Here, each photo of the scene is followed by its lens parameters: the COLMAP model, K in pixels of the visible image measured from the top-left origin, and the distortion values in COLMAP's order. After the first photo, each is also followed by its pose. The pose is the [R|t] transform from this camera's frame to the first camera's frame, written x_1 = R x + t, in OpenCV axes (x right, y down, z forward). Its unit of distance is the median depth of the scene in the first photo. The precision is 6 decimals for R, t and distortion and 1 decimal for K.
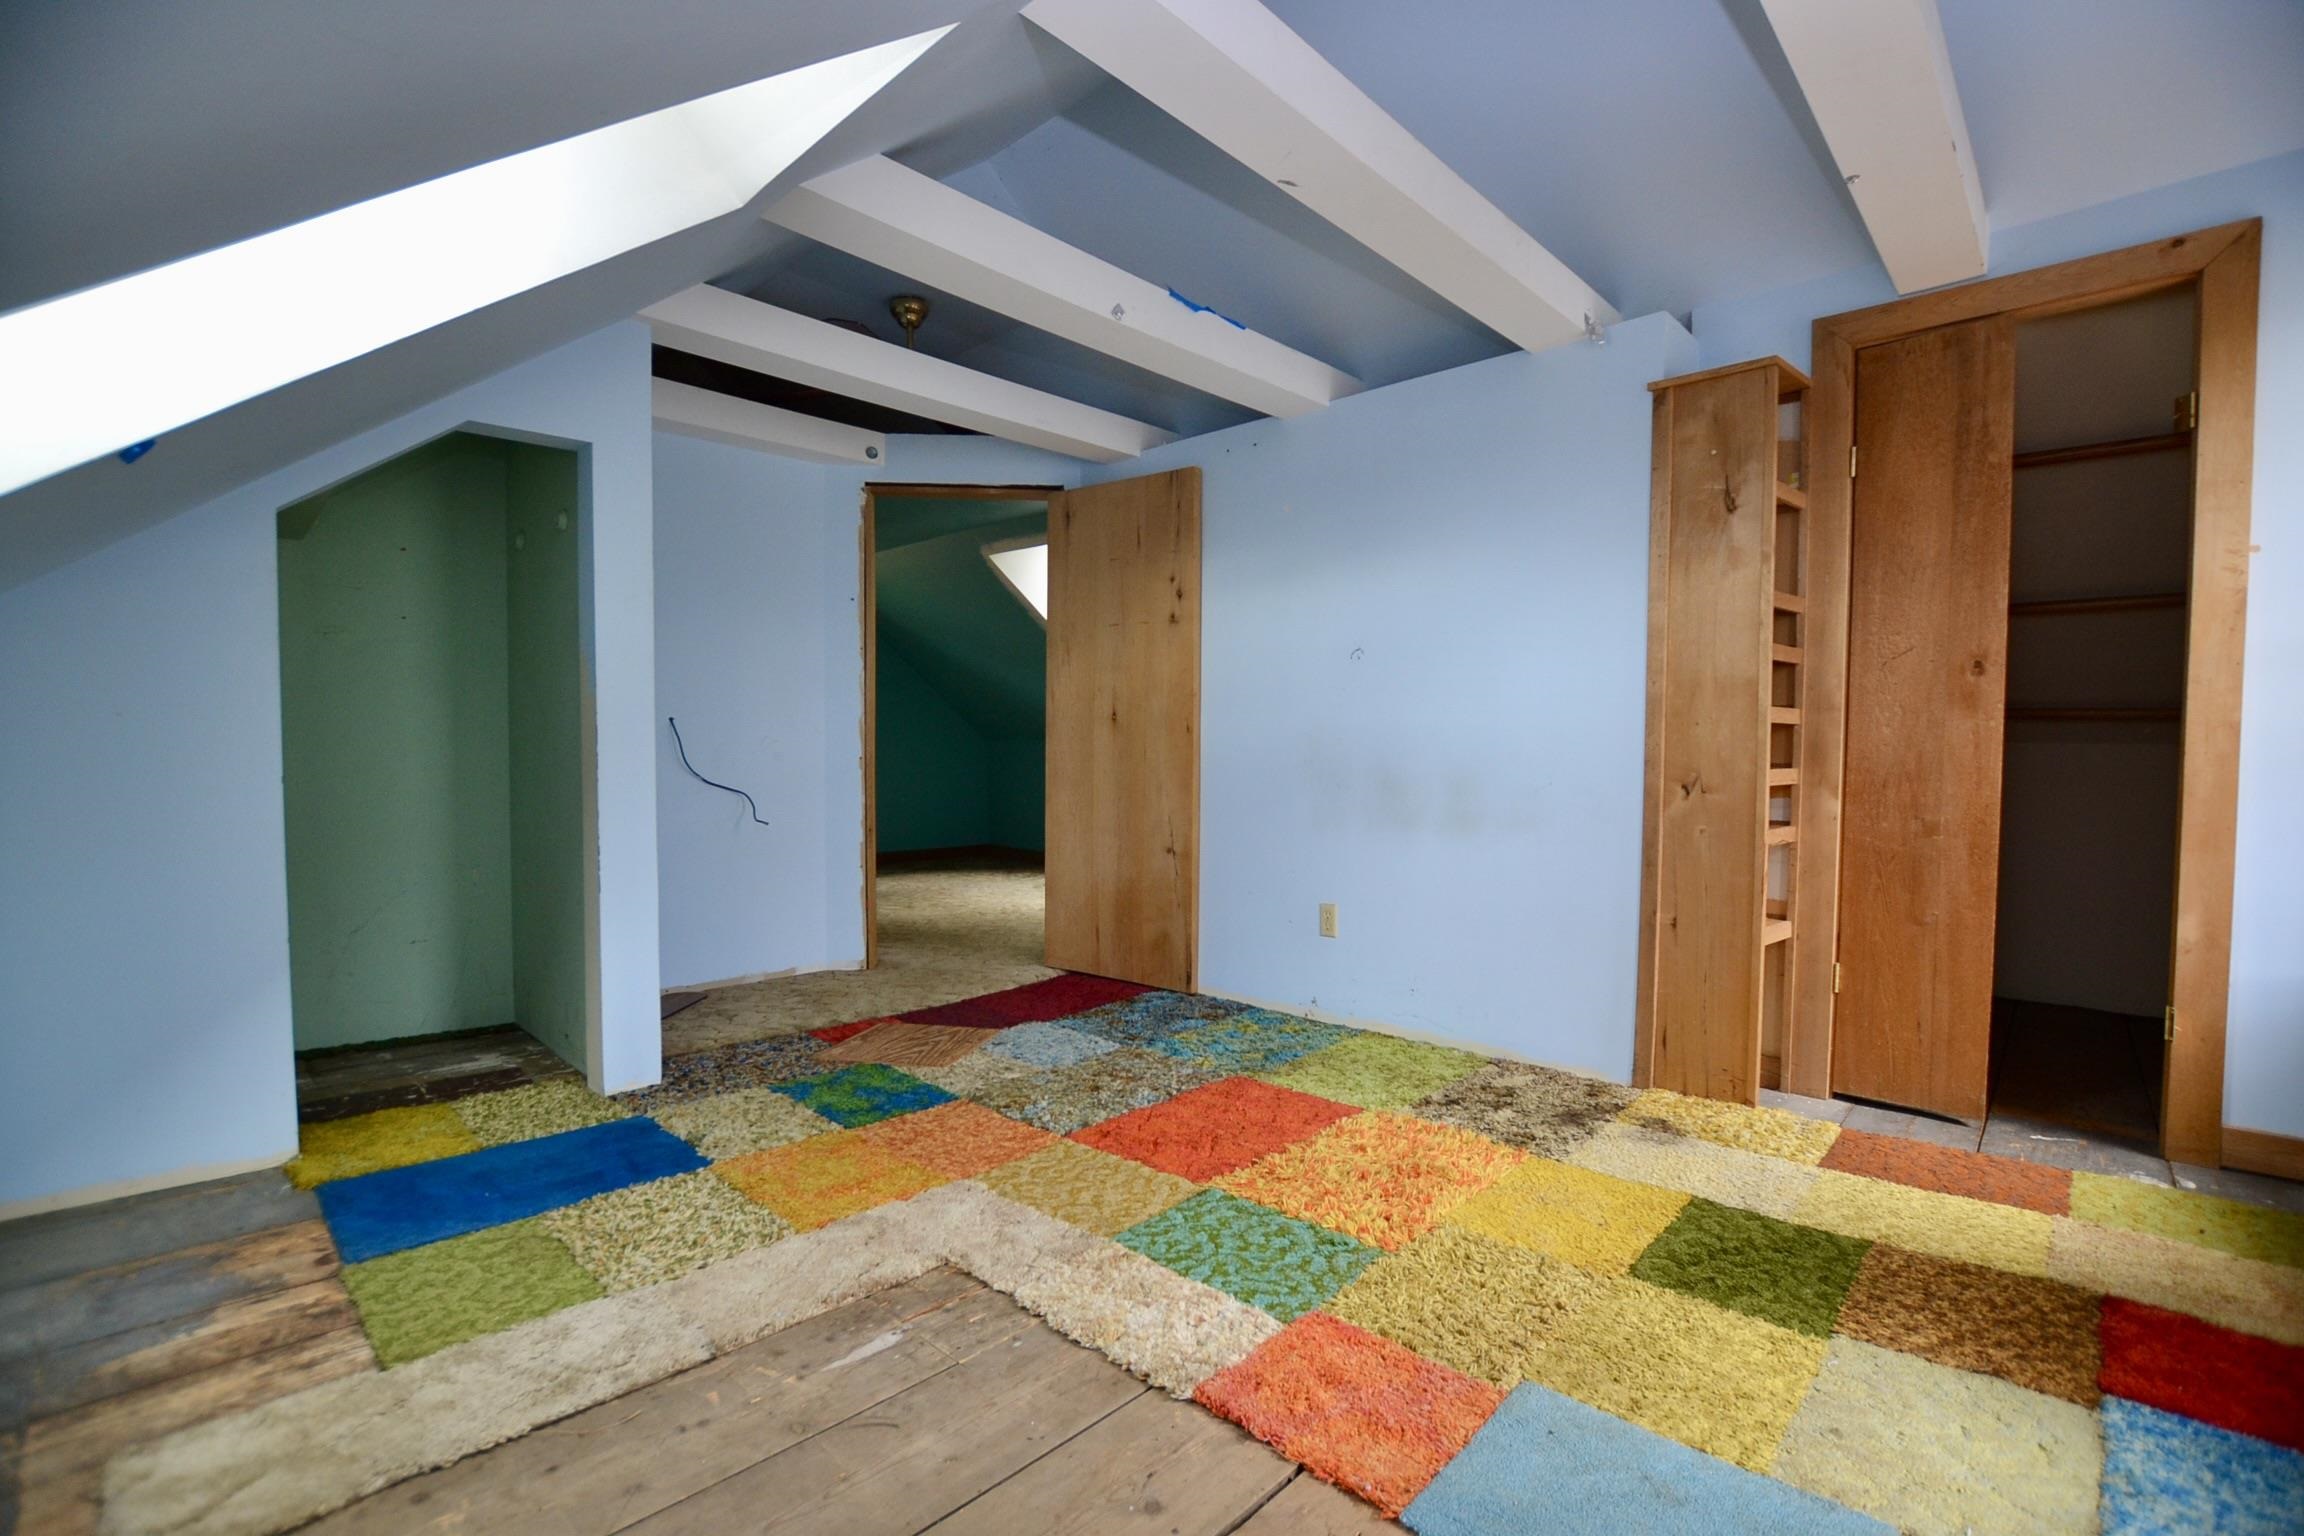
lens RADIAL K [[1025.0, 0, 1152.6], [0, 1025.0, 775.7], [0, 0, 1]] dist [-0.036965, 0.005691]
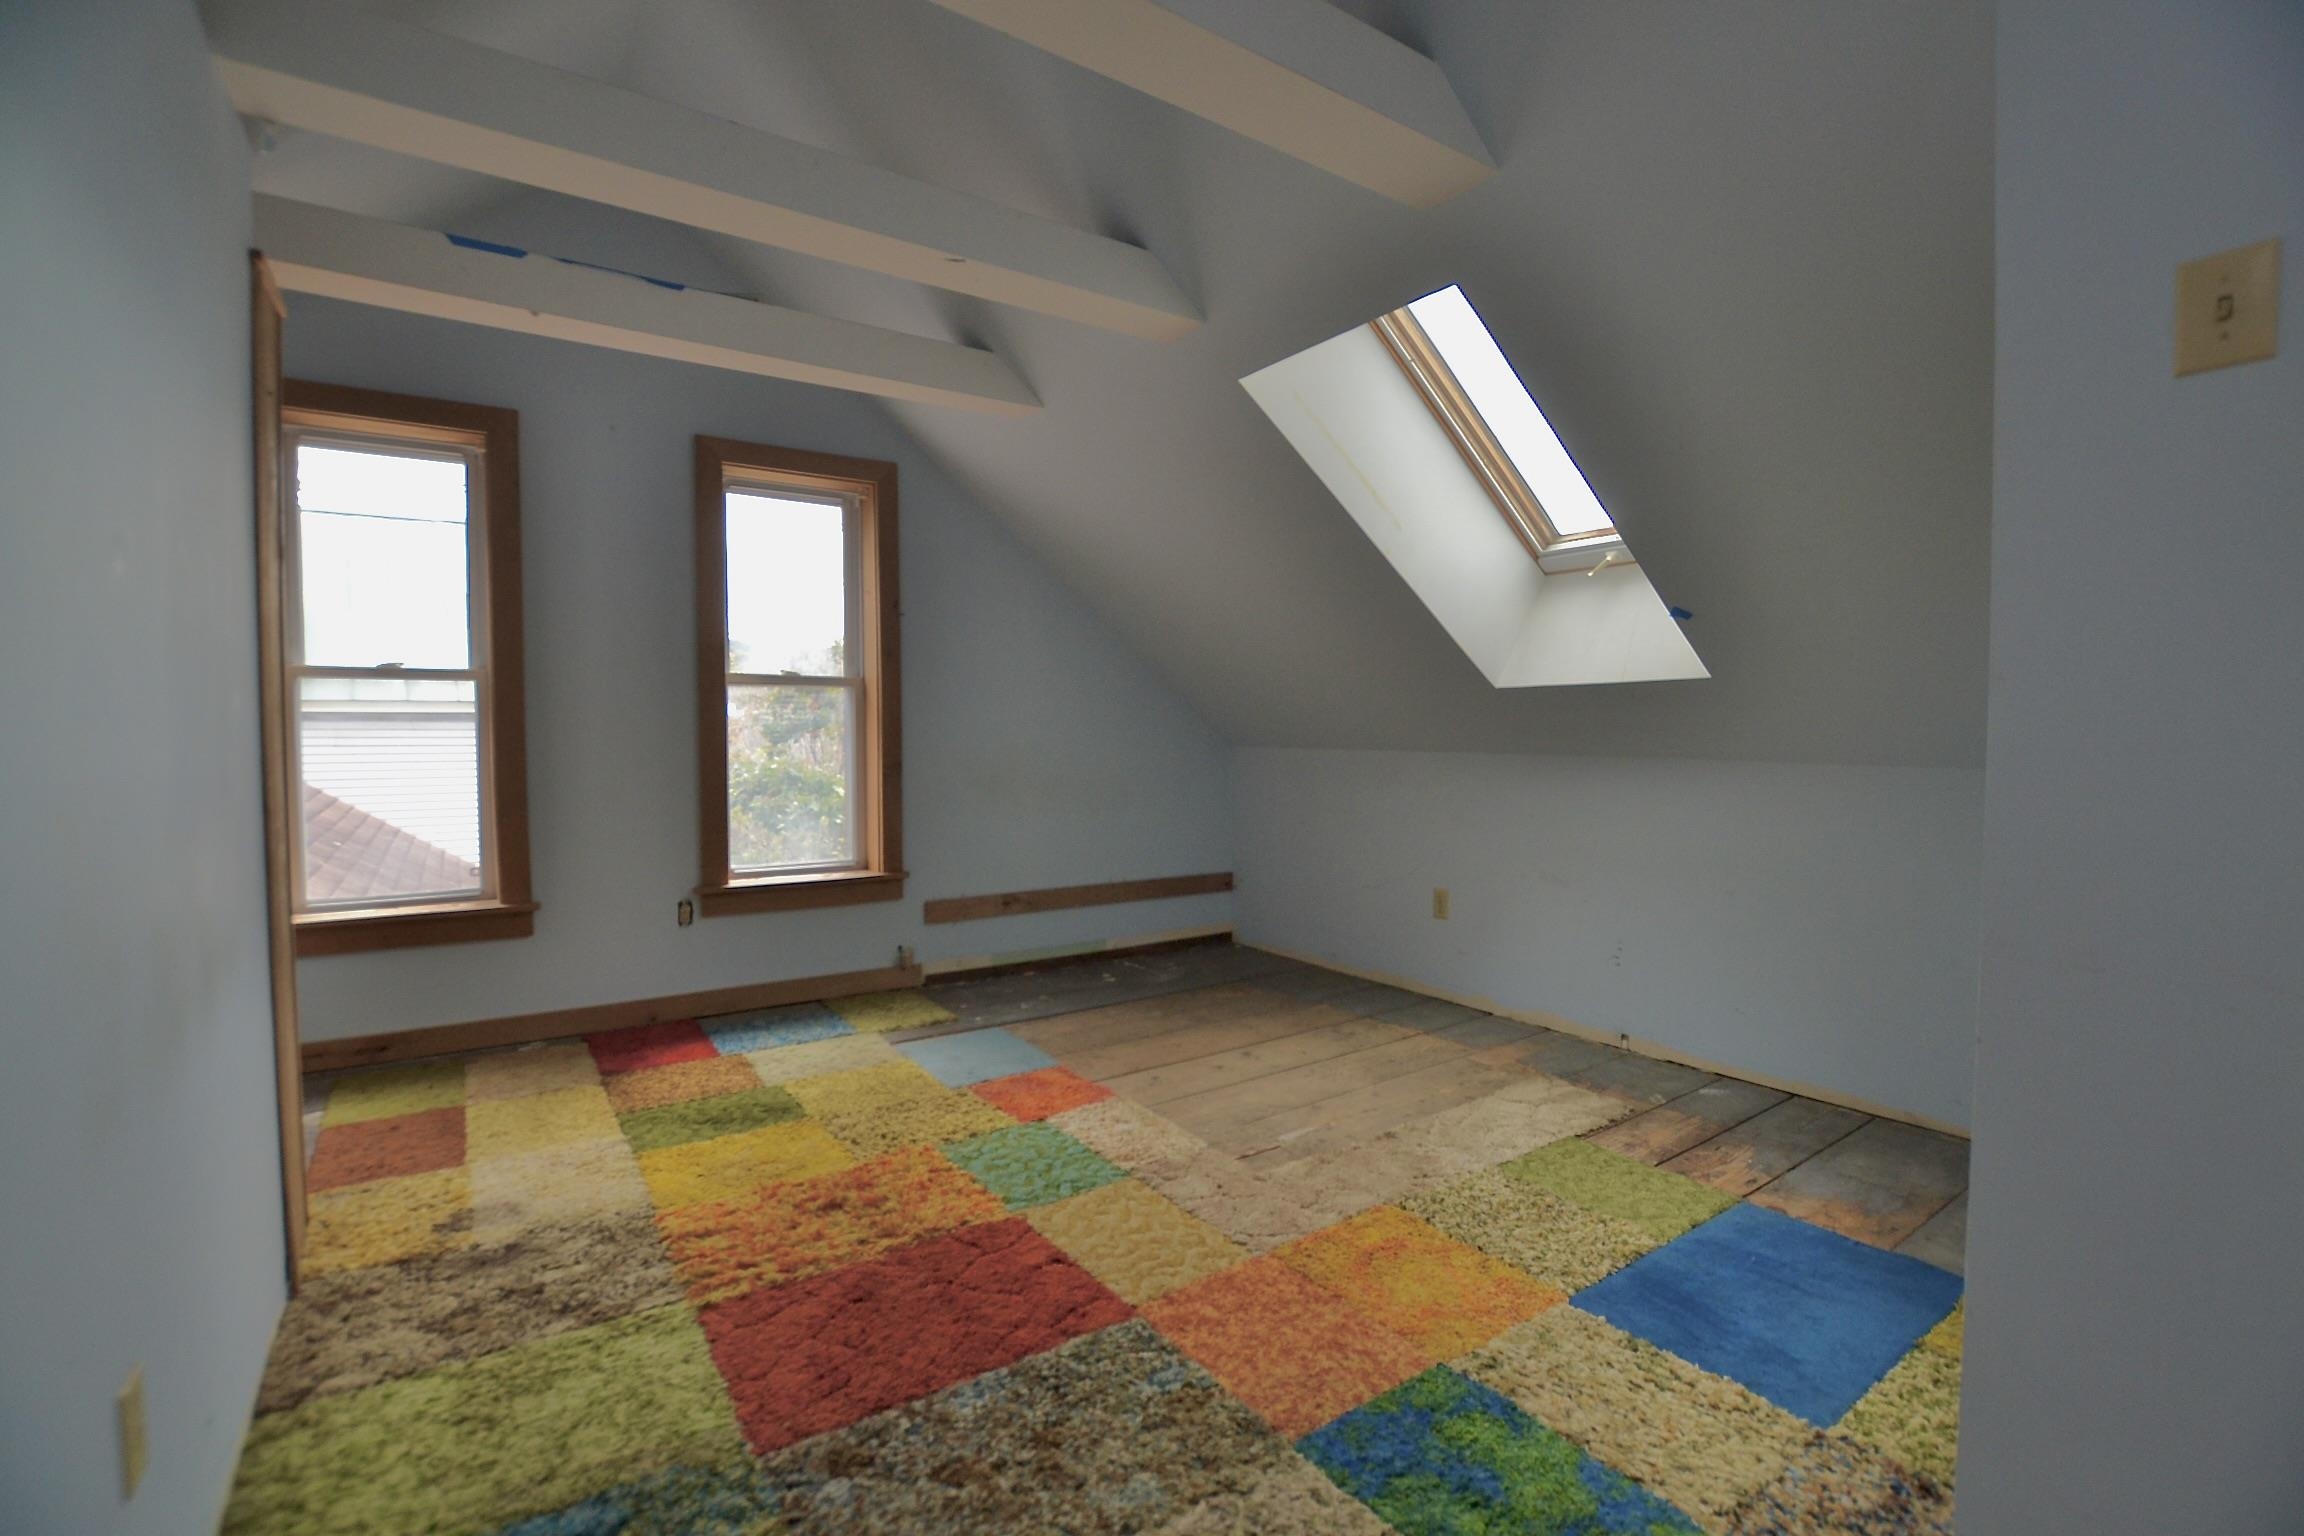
lens RADIAL K [[1025.0, 0, 1152.6], [0, 1025.0, 775.7], [0, 0, 1]] dist [-0.036965, 0.005691]
pose [[-0.978794, -0.013218, 0.204419, -0.227567], [0.002896, 0.996923, 0.078330, -0.090400], [-0.204825, 0.077261, -0.975745, 1.558235]]
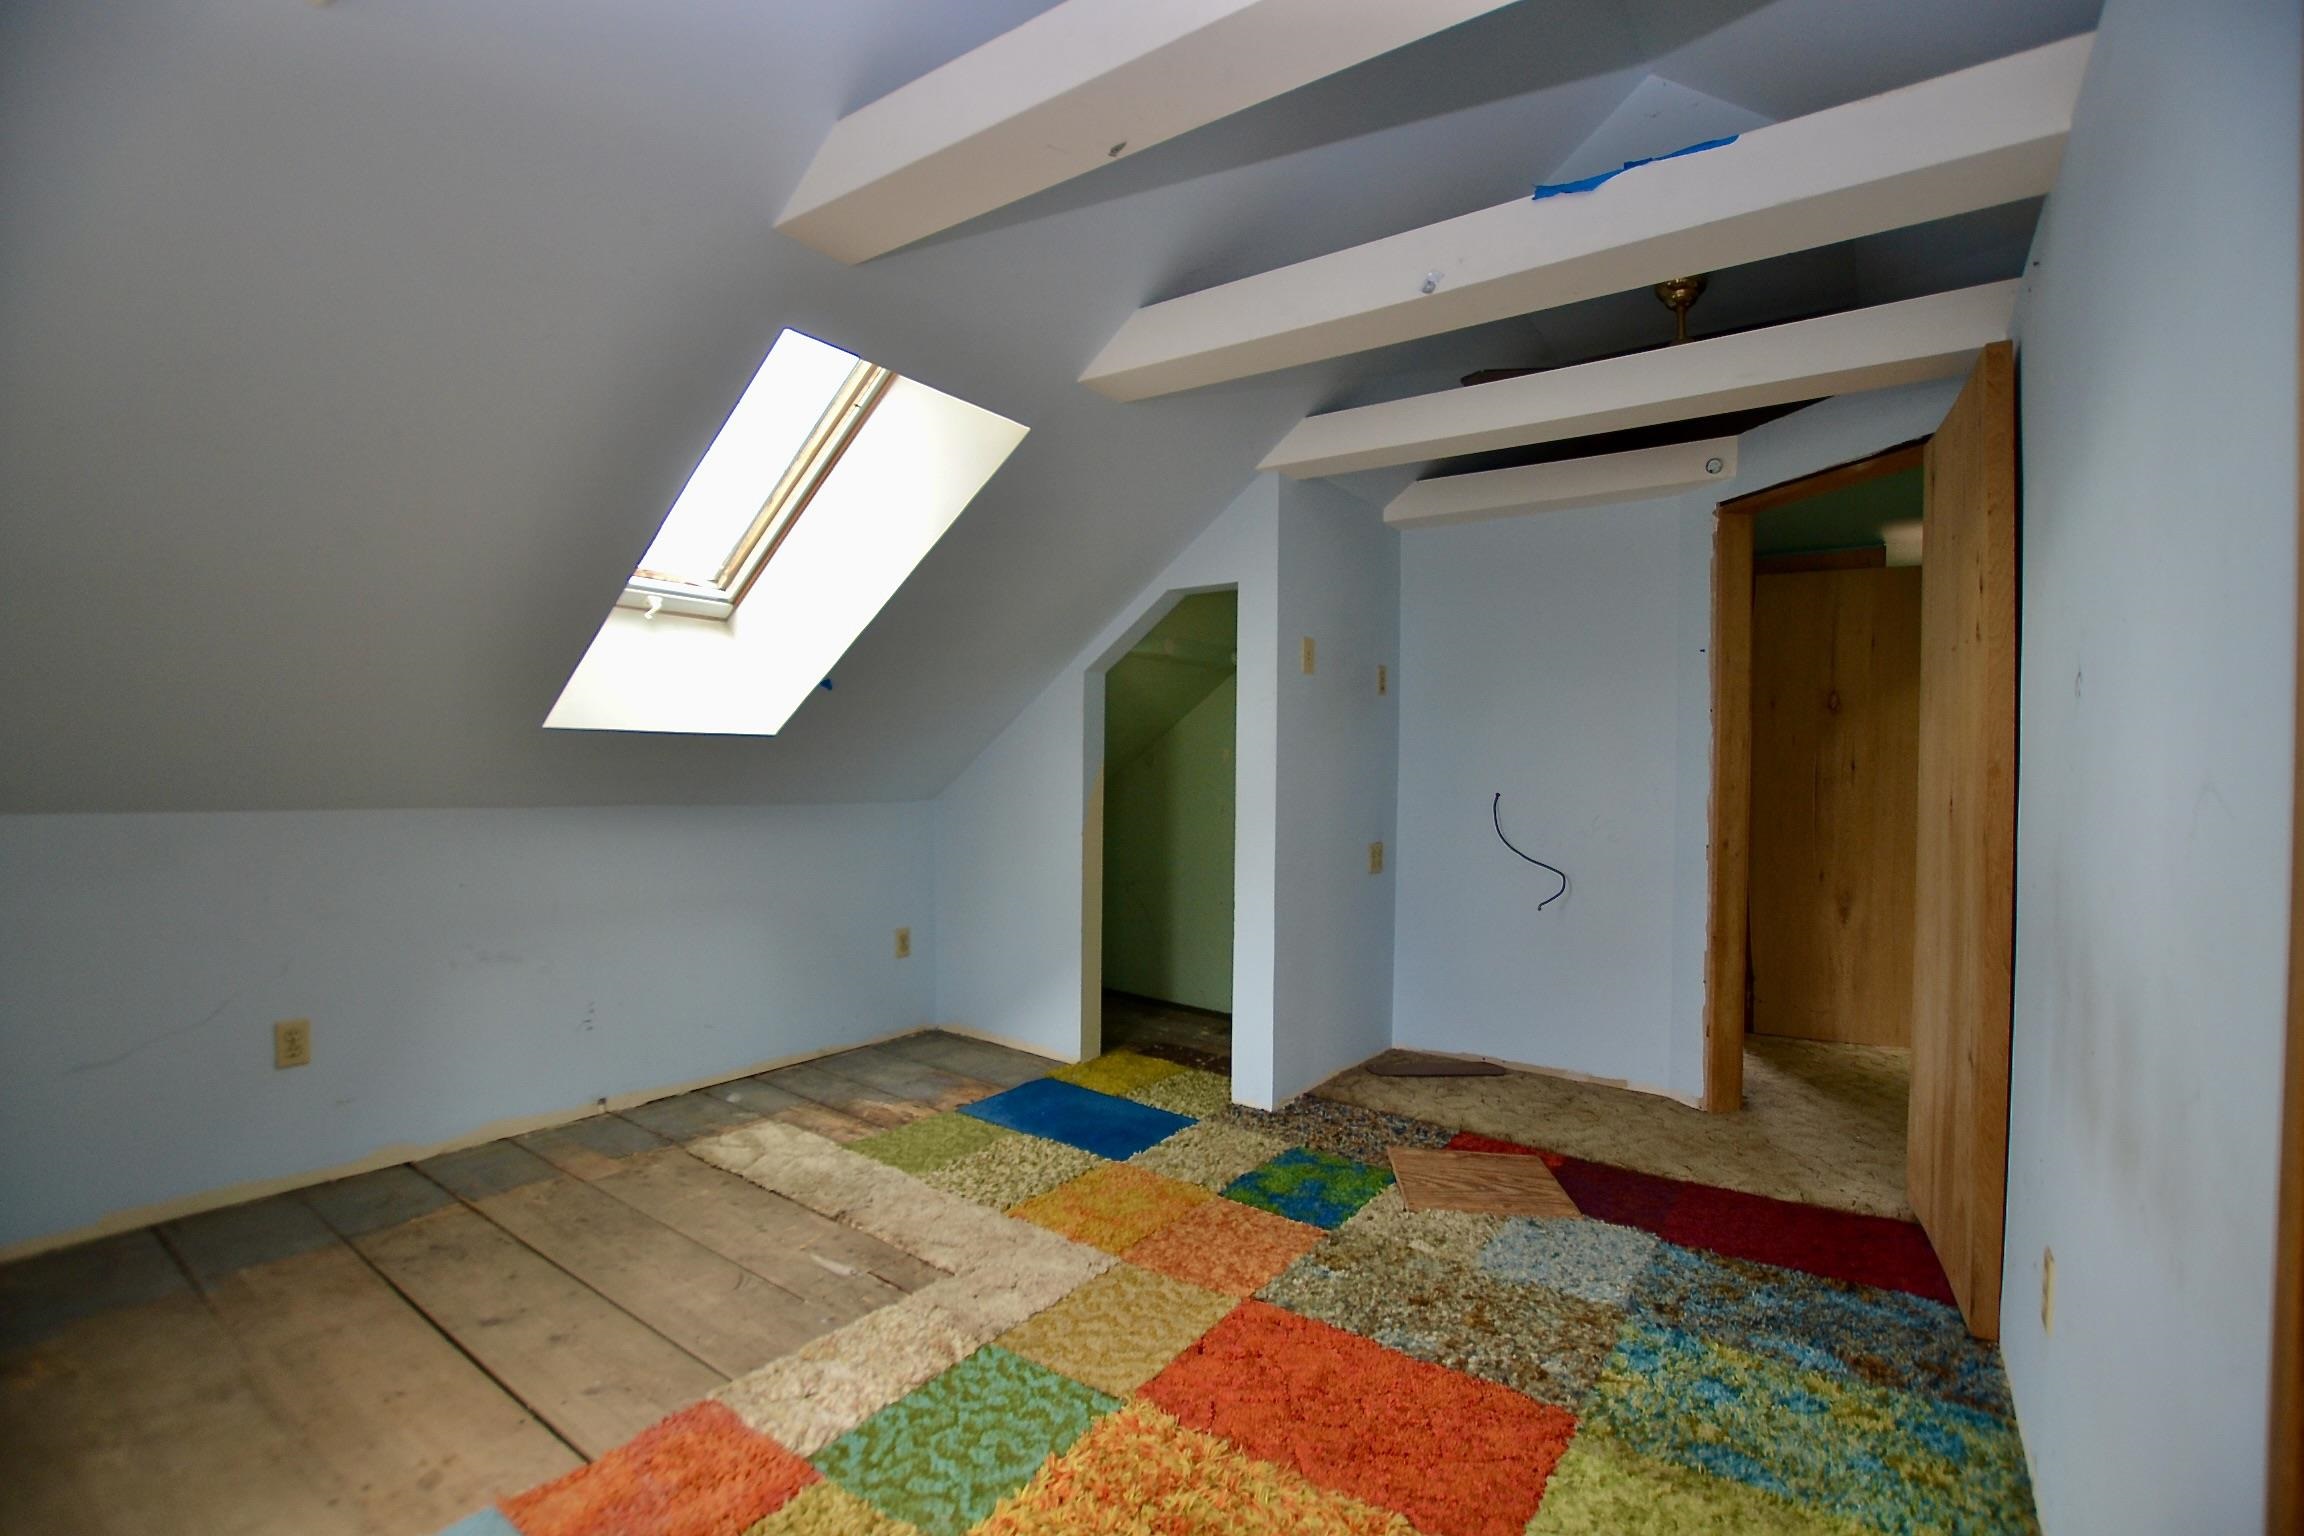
lens RADIAL K [[1025.0, 0, 1152.6], [0, 1025.0, 775.7], [0, 0, 1]] dist [-0.036965, 0.005691]
pose [[0.141848, 0.002669, -0.989885, 0.693757], [-0.047962, 0.998840, -0.004180, -0.075796], [0.988726, 0.048070, 0.141811, 0.711866]]
